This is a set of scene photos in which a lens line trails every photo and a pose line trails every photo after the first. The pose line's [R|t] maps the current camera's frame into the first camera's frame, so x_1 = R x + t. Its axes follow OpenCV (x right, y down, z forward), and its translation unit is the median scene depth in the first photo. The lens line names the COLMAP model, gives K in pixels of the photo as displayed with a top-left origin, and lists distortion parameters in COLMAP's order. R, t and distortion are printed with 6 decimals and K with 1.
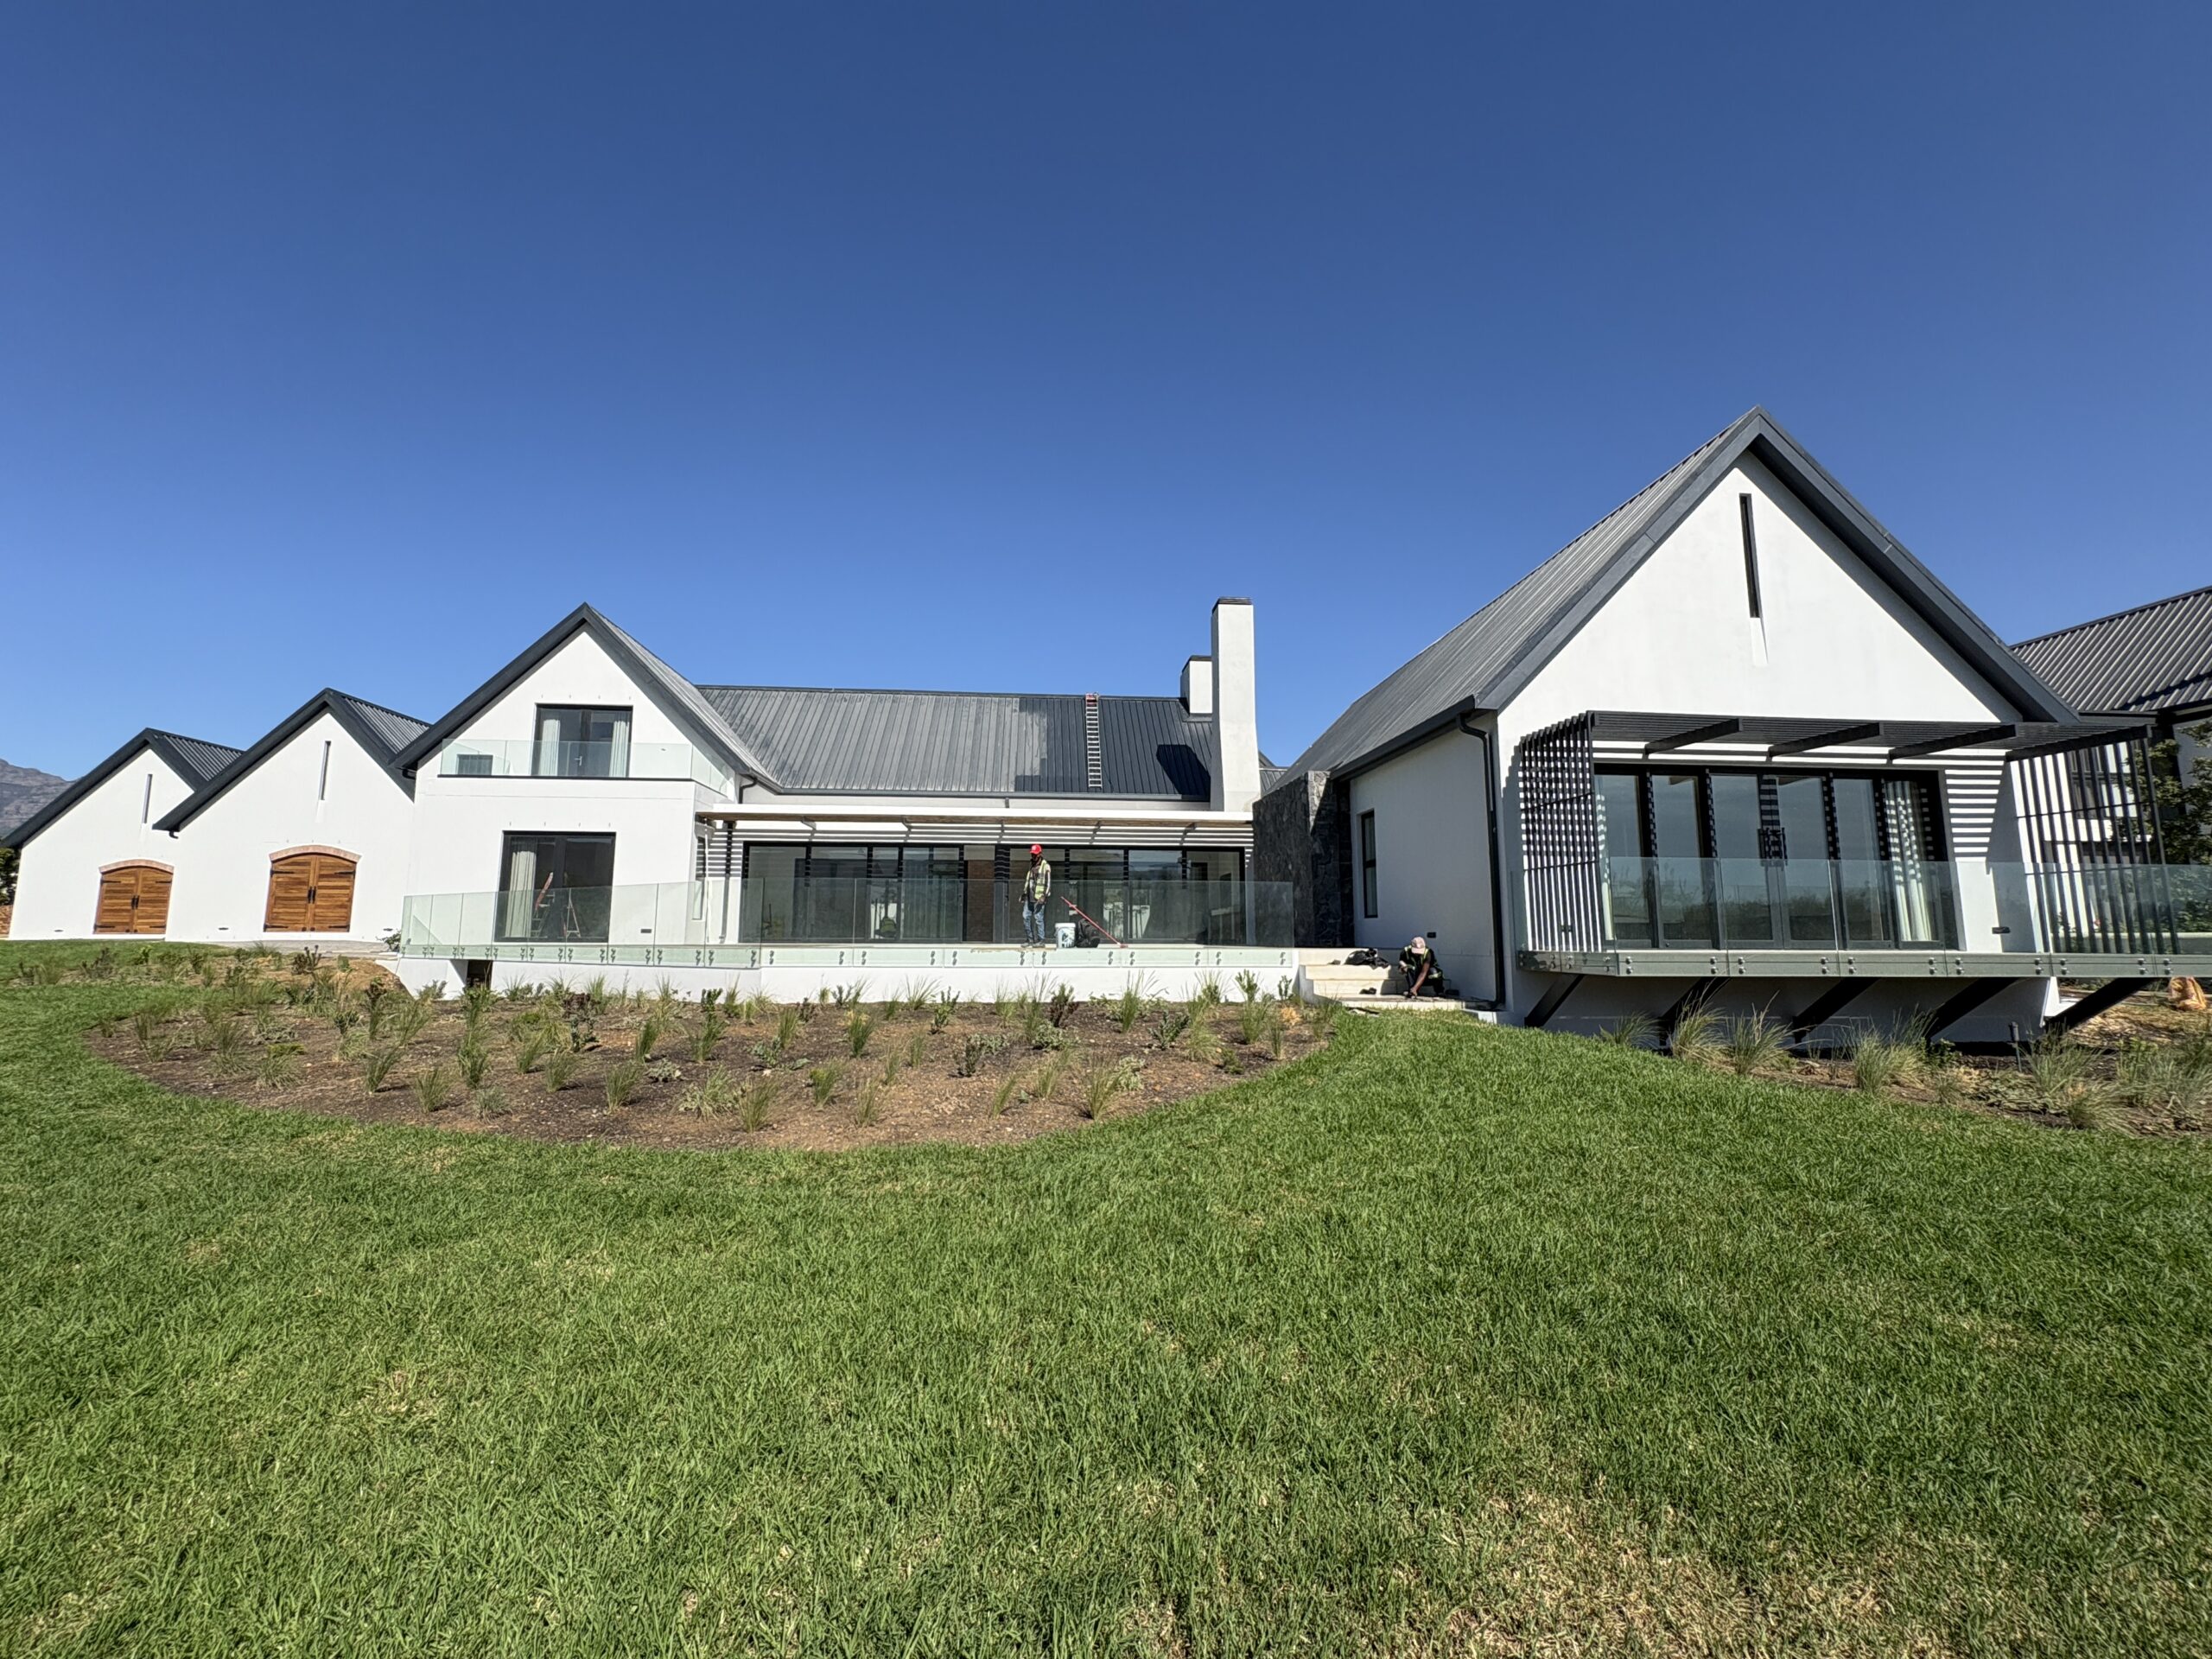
lens RADIAL K [[872.4, 0, 1106.0], [0, 872.4, 829.5], [0, 0, 1]] dist [-0.001291, 0.000191]
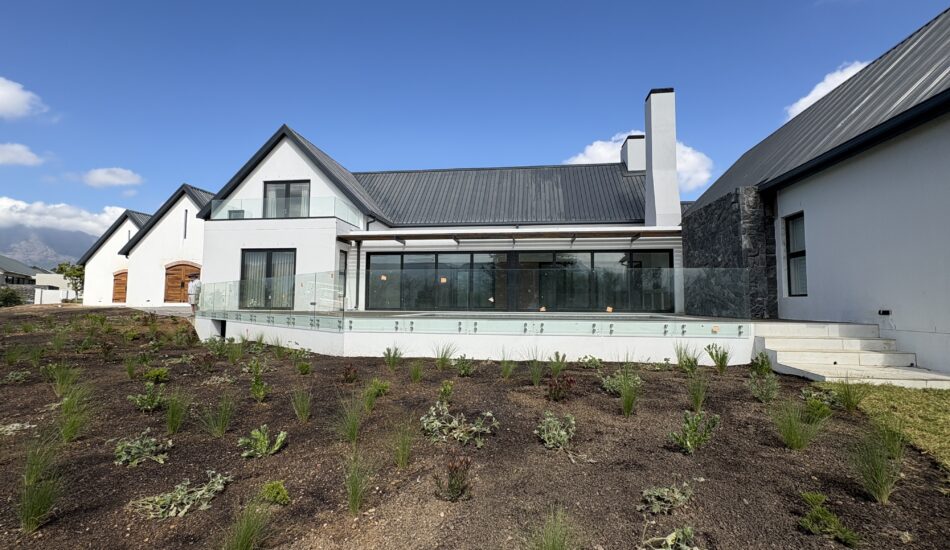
lens RADIAL K [[447.3, 0, 474.3], [0, 447.3, 271.7], [0, 0, 1]] dist [0.025568, 0.000047]
pose [[0.976816, -0.012475, -0.213716, -0.011294], [0.023127, 0.998608, 0.047412, 0.013297], [0.212827, -0.051255, 0.975745, 0.149714]]
